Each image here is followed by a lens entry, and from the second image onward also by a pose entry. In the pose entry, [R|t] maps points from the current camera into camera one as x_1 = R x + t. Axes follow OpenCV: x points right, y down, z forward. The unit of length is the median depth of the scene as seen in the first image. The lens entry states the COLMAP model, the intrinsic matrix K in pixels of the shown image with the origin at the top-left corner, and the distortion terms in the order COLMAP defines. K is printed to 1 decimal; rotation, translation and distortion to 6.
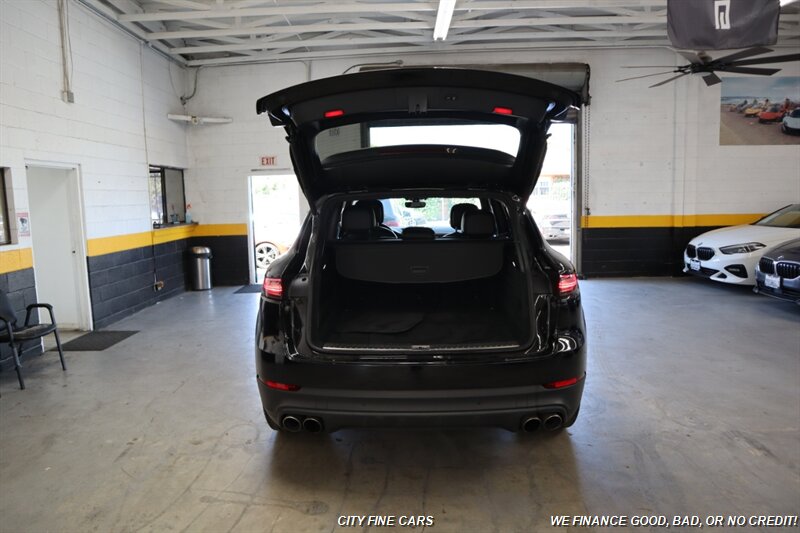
lens RADIAL K [[556.6, 0, 396.4], [0, 556.6, 264.6], [0, 0, 1]] dist [-0.119231, 0.075686]
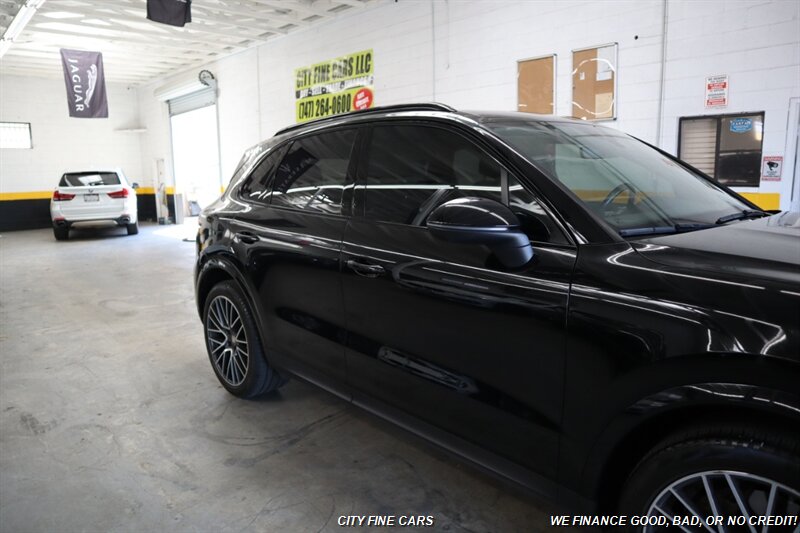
lens RADIAL K [[556.6, 0, 396.4], [0, 556.6, 264.6], [0, 0, 1]] dist [-0.119231, 0.075686]
pose [[-0.720707, 0.151519, -0.676478, 0.428471], [-0.048100, 0.962541, 0.266837, -0.117534], [0.691569, 0.224850, -0.686422, 1.088492]]
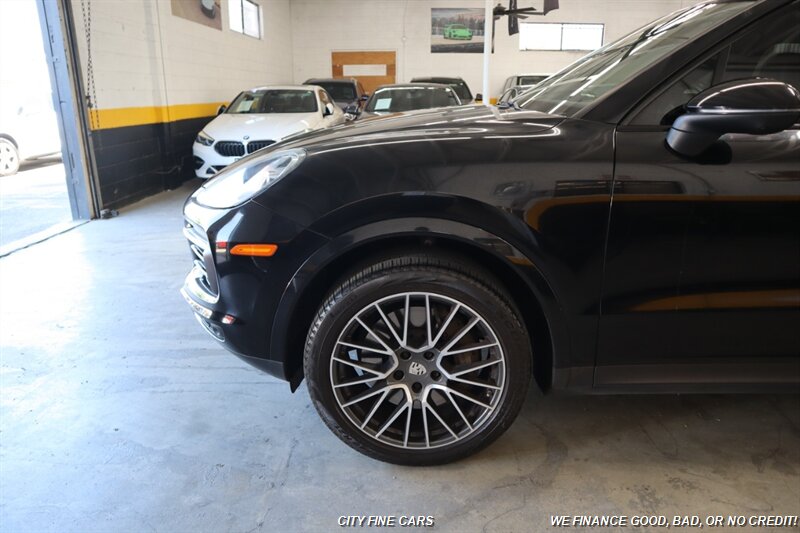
lens RADIAL K [[556.6, 0, 396.4], [0, 556.6, 264.6], [0, 0, 1]] dist [-0.119231, 0.075686]
pose [[0.001710, -0.274939, 0.961460, -0.385124], [0.122063, 0.954329, 0.272683, -0.075339], [-0.992521, 0.116893, 0.035192, 1.078009]]
